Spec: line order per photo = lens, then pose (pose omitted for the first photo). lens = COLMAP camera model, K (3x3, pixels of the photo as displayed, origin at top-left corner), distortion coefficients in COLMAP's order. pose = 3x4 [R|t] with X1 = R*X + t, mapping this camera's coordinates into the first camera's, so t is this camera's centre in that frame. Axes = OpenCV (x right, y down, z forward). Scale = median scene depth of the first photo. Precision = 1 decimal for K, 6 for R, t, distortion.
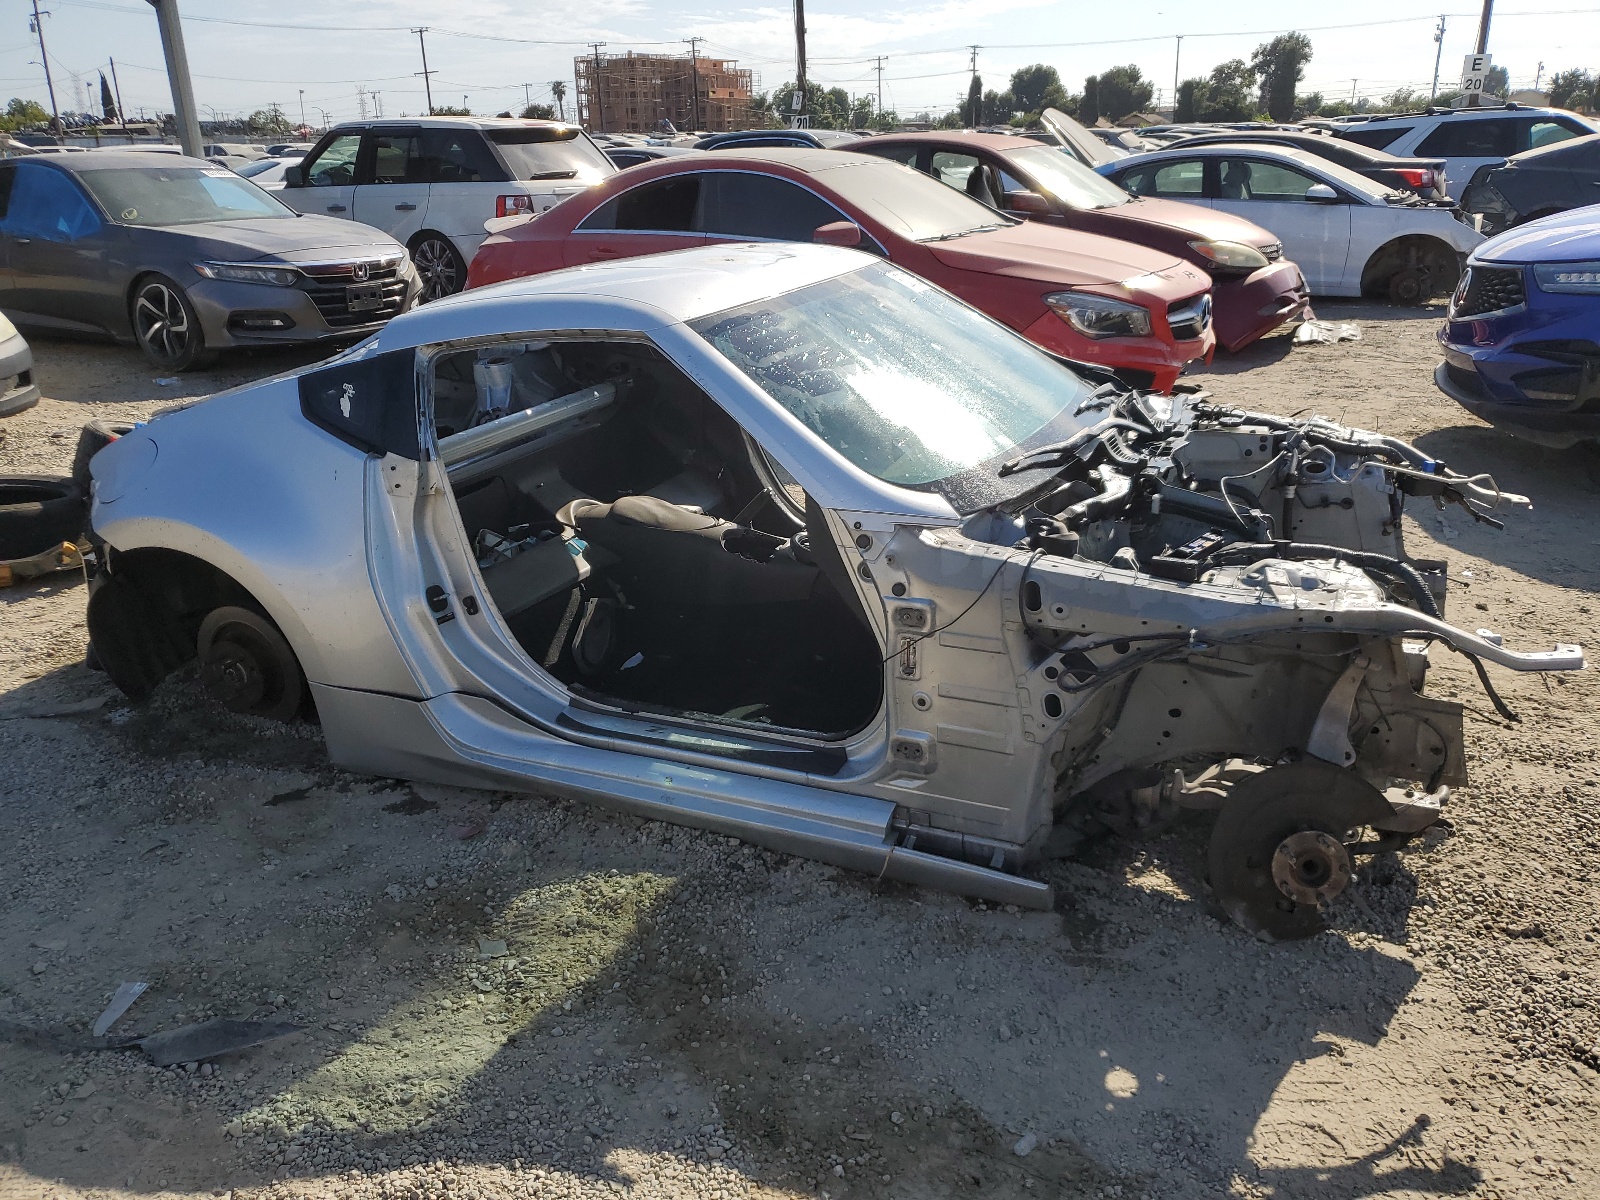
lens RADIAL K [[1253.2, 0, 795.2], [0, 1253.2, 559.8], [0, 0, 1]] dist [0.026955, -0.014108]
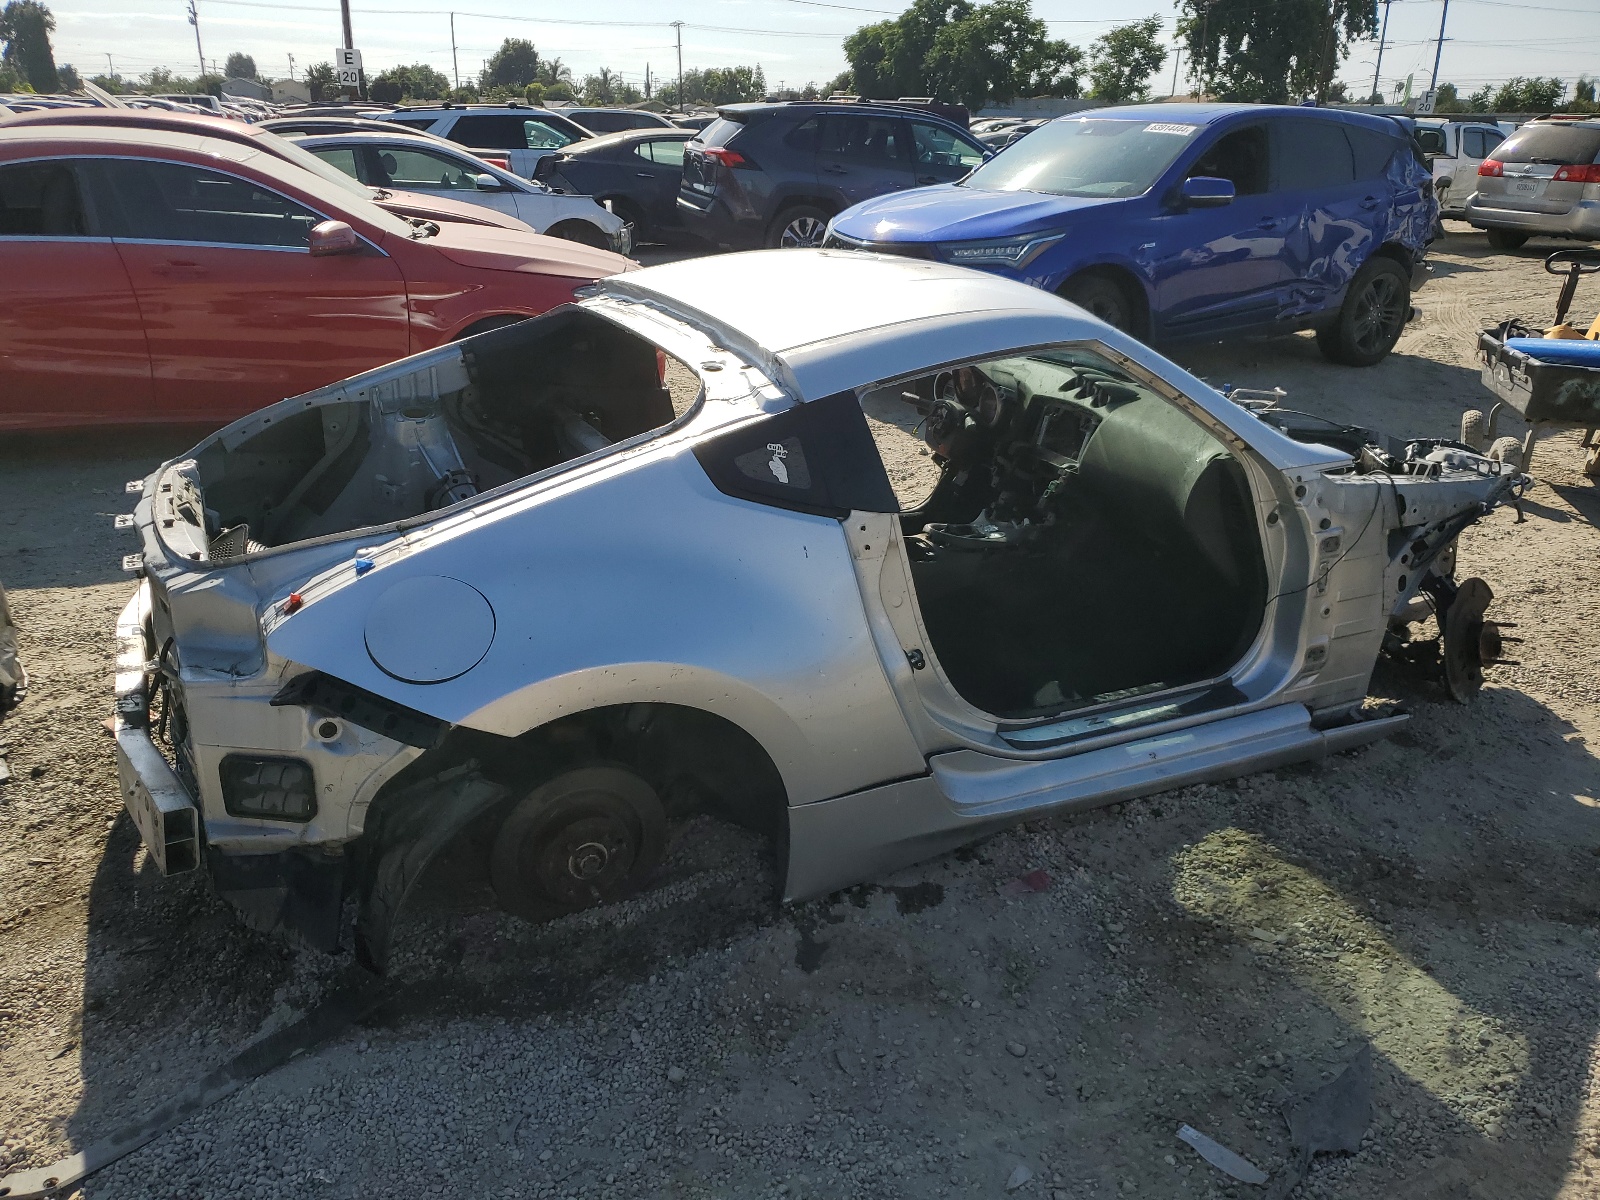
lens RADIAL K [[1253.2, 0, 795.2], [0, 1253.2, 559.8], [0, 0, 1]] dist [0.026955, -0.014108]
pose [[0.661982, -0.218820, 0.716867, -0.946716], [0.210213, 0.972251, 0.102656, -0.146088], [-0.719438, 0.082738, 0.689611, 0.431676]]
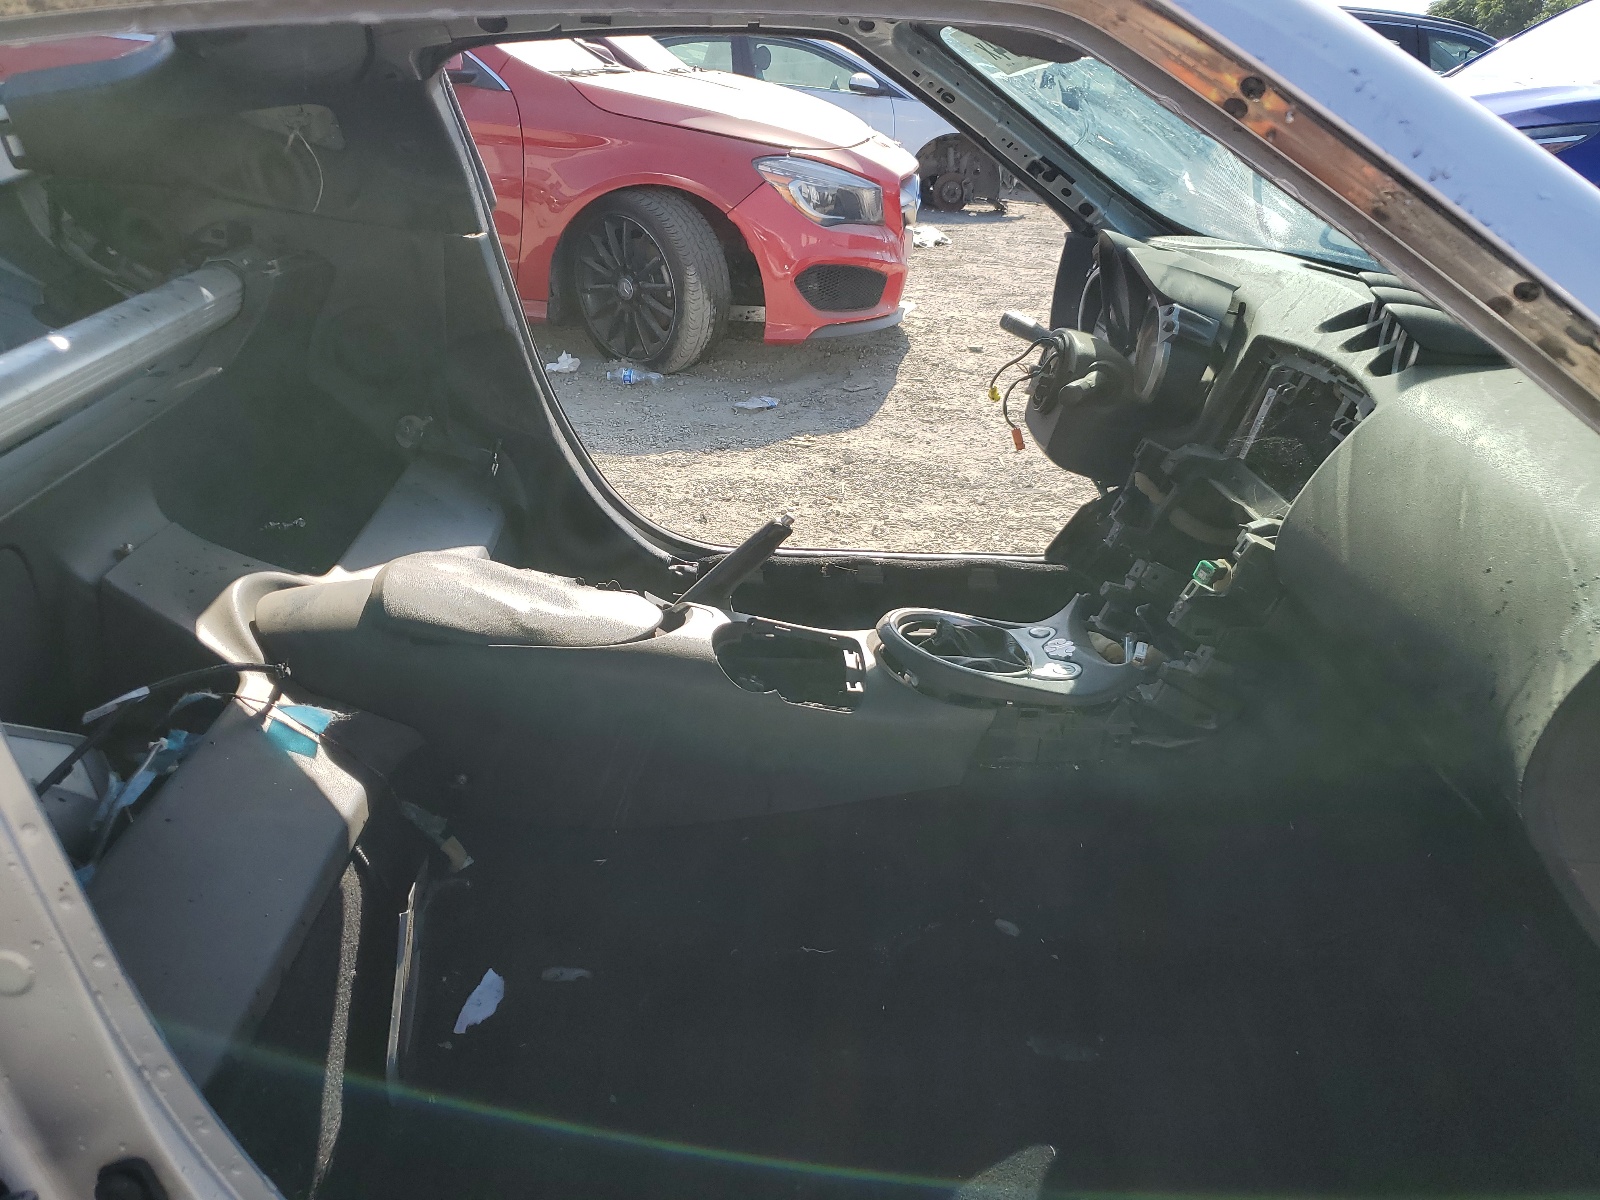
lens RADIAL K [[1253.2, 0, 795.2], [0, 1253.2, 559.8], [0, 0, 1]] dist [0.026955, -0.014108]
pose [[0.895069, -0.098880, 0.434827, -0.232670], [0.071429, 0.994306, 0.079073, -0.087864], [-0.440170, -0.039716, 0.897036, 0.735575]]
